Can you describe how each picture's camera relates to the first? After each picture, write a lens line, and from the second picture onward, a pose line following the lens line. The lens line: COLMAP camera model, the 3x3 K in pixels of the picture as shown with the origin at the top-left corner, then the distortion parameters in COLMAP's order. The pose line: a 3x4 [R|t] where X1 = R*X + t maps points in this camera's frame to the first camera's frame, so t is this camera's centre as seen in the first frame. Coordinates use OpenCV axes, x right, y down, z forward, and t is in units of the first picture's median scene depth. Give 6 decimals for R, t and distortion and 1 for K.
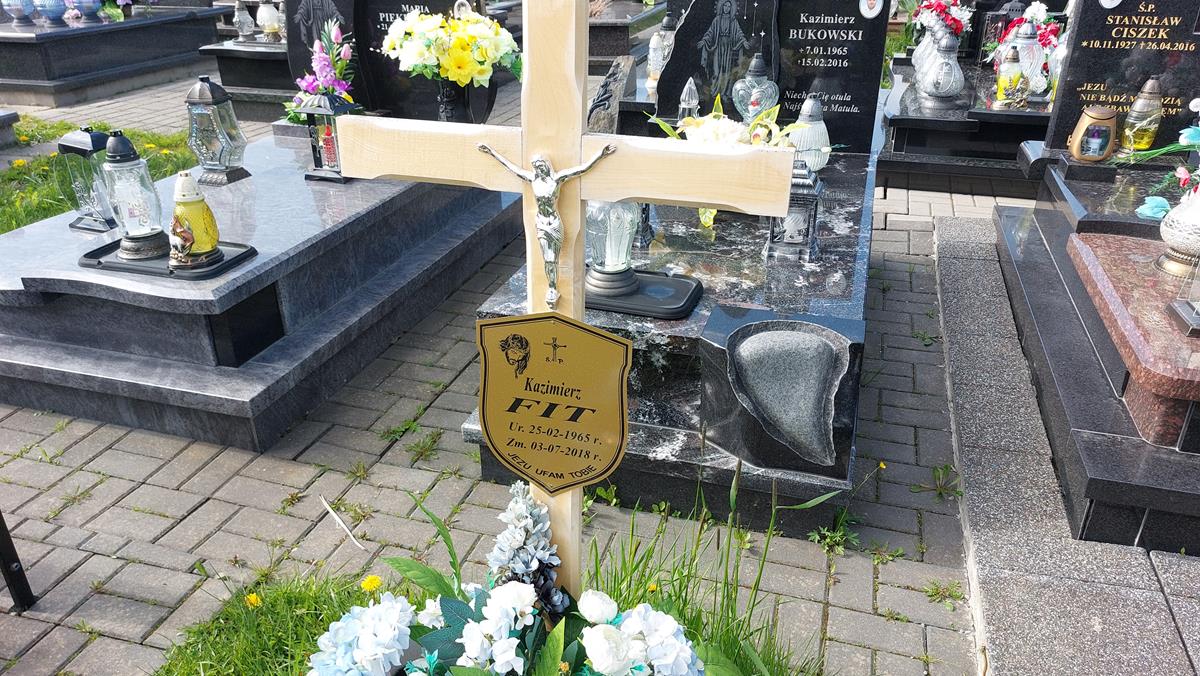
lens RADIAL K [[896.0, 0, 599.7], [0, 896.0, 349.0], [0, 0, 1]] dist [0.078688, -0.084065]
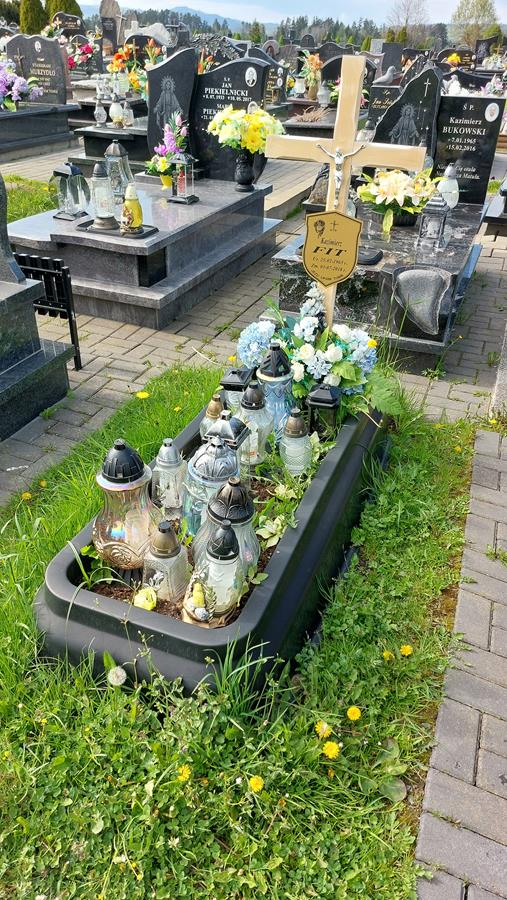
lens RADIAL K [[672.3, 0, 245.3], [0, 672.3, 476.5], [0, 0, 1]] dist [0.065293, -0.062201]
pose [[0.996095, 0.070789, -0.052764, -0.070371], [-0.063933, 0.990481, 0.121902, 0.236791], [0.060891, -0.118053, 0.991139, -0.535449]]
